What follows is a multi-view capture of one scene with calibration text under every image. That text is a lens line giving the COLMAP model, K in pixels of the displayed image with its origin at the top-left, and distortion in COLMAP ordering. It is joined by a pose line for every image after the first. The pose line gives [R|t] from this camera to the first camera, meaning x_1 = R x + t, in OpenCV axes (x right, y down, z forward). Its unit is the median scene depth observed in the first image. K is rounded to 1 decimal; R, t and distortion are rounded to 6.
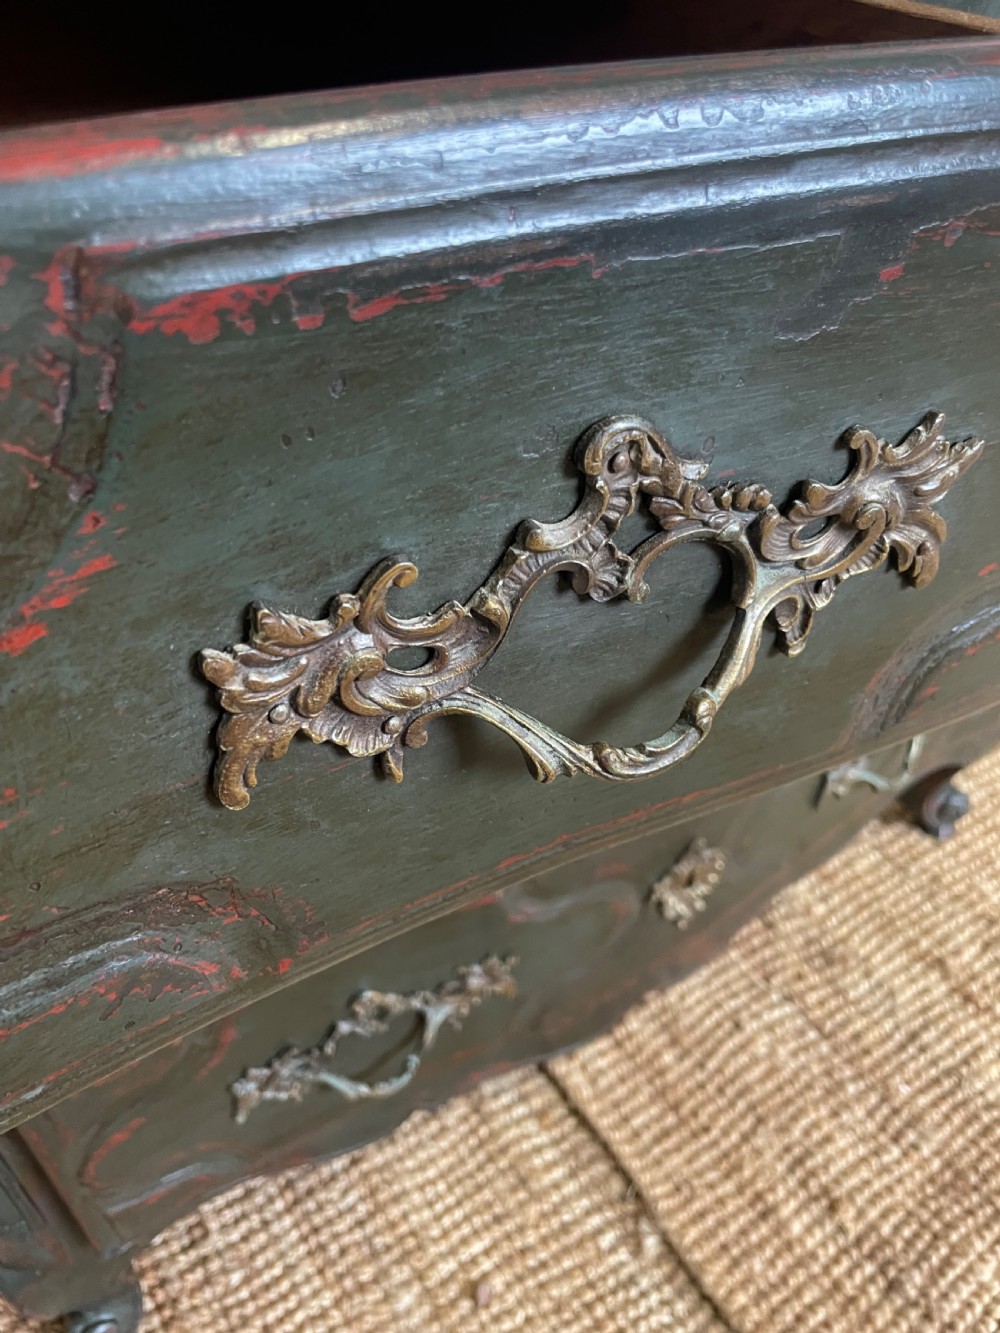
lens RADIAL K [[1022.4, 0, 506.0], [0, 1022.4, 688.6], [0, 0, 1]] dist [0.068864, -0.107325]
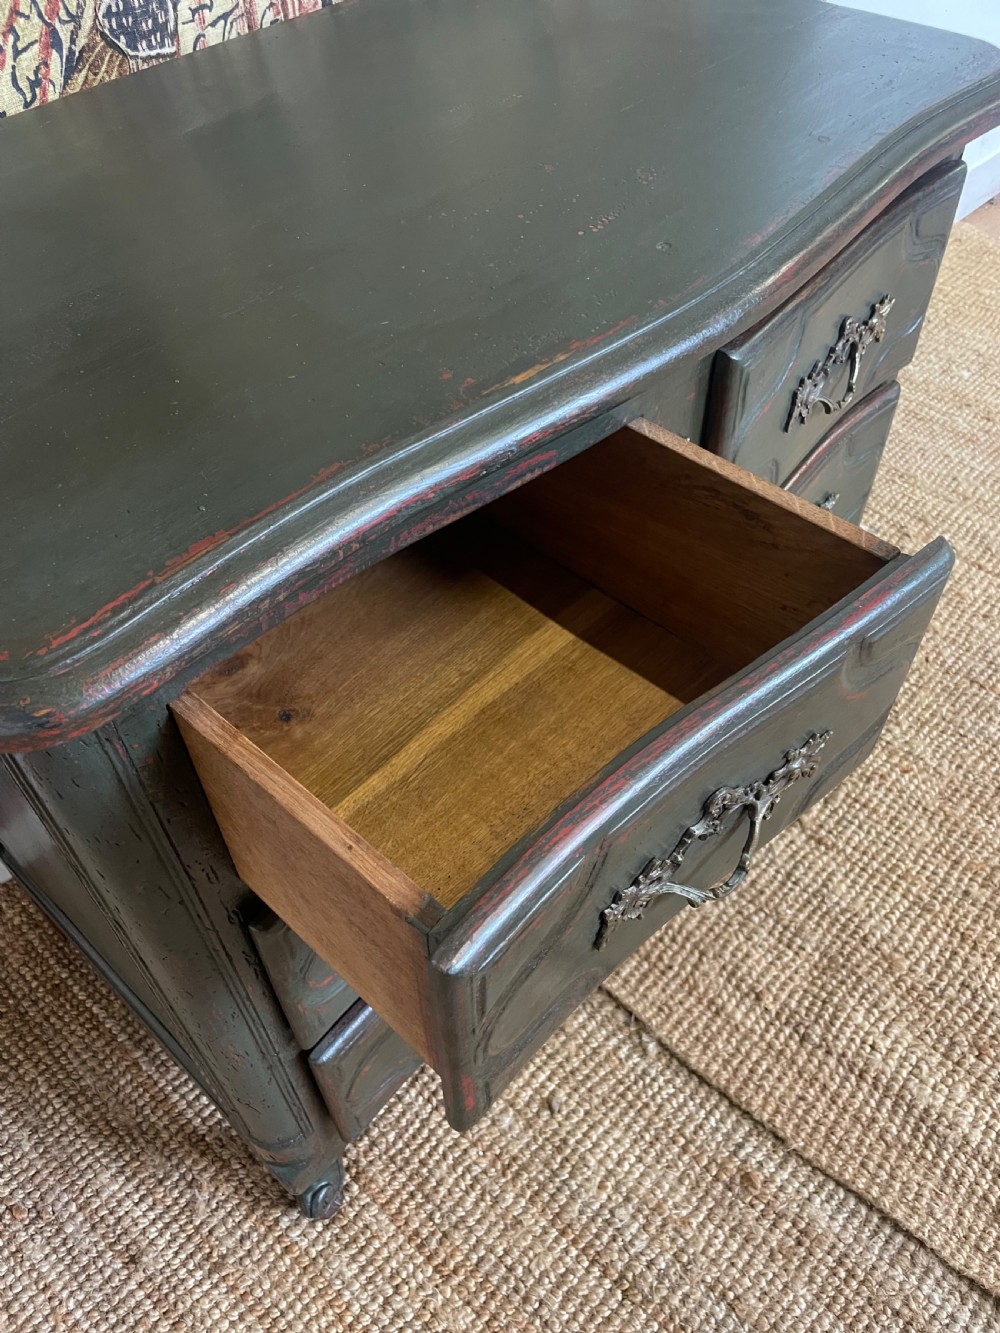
lens RADIAL K [[1022.4, 0, 499.3], [0, 1022.4, 676.4], [0, 0, 1]] dist [0.068864, -0.107325]
pose [[0.971579, -0.187198, 0.144881, -0.201741], [0.166065, 0.975190, 0.146381, -0.267595], [-0.168689, -0.118161, 0.978561, -0.402840]]
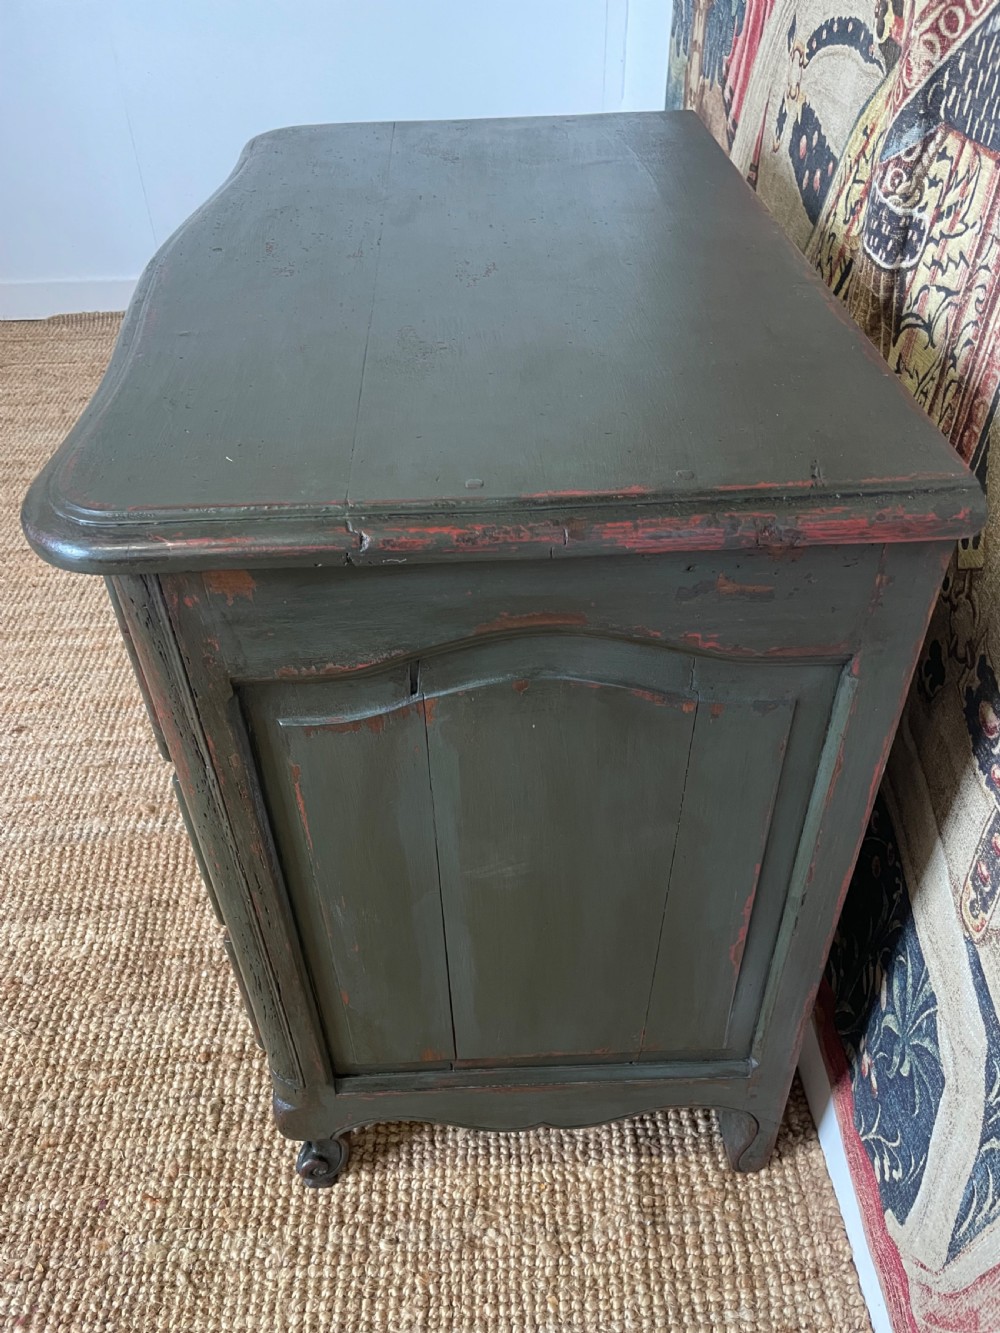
lens RADIAL K [[1022.4, 0, 497.9], [0, 1022.4, 670.9], [0, 0, 1]] dist [0.068864, -0.107325]
pose [[-0.520617, 0.568718, -0.636803, 1.014617], [-0.531197, 0.368162, 0.763077, -1.399076], [0.668422, 0.735539, 0.110430, 0.888486]]
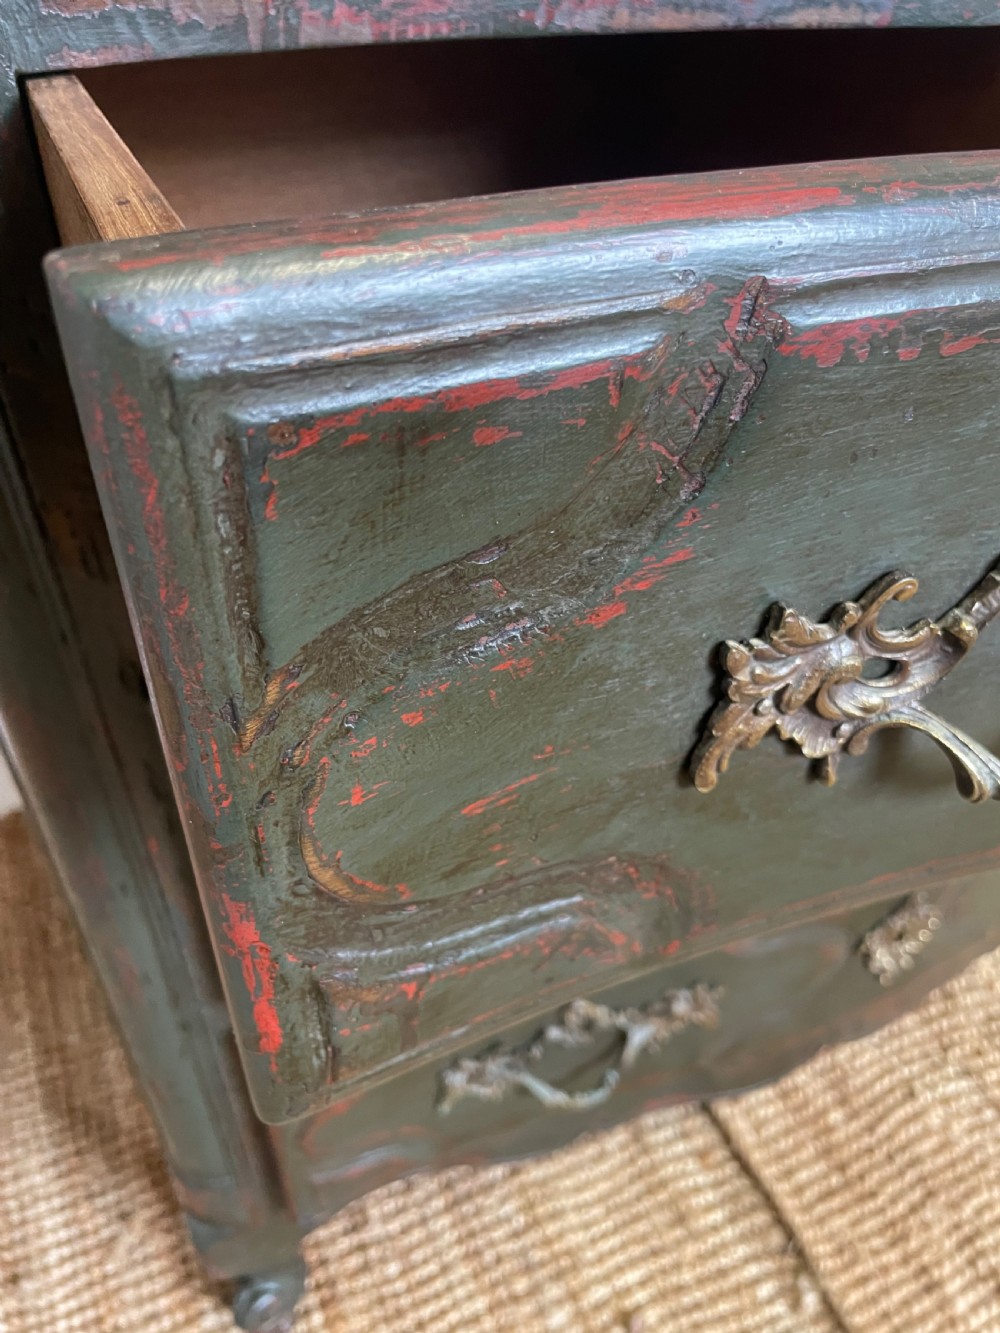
lens RADIAL K [[1022.4, 0, 514.0], [0, 1022.4, 679.7], [0, 0, 1]] dist [0.068864, -0.107325]
pose [[0.988437, 0.101905, -0.112286, -0.088389], [-0.106261, 0.993774, -0.033497, 0.014653], [0.108173, 0.045042, 0.993111, -0.026064]]
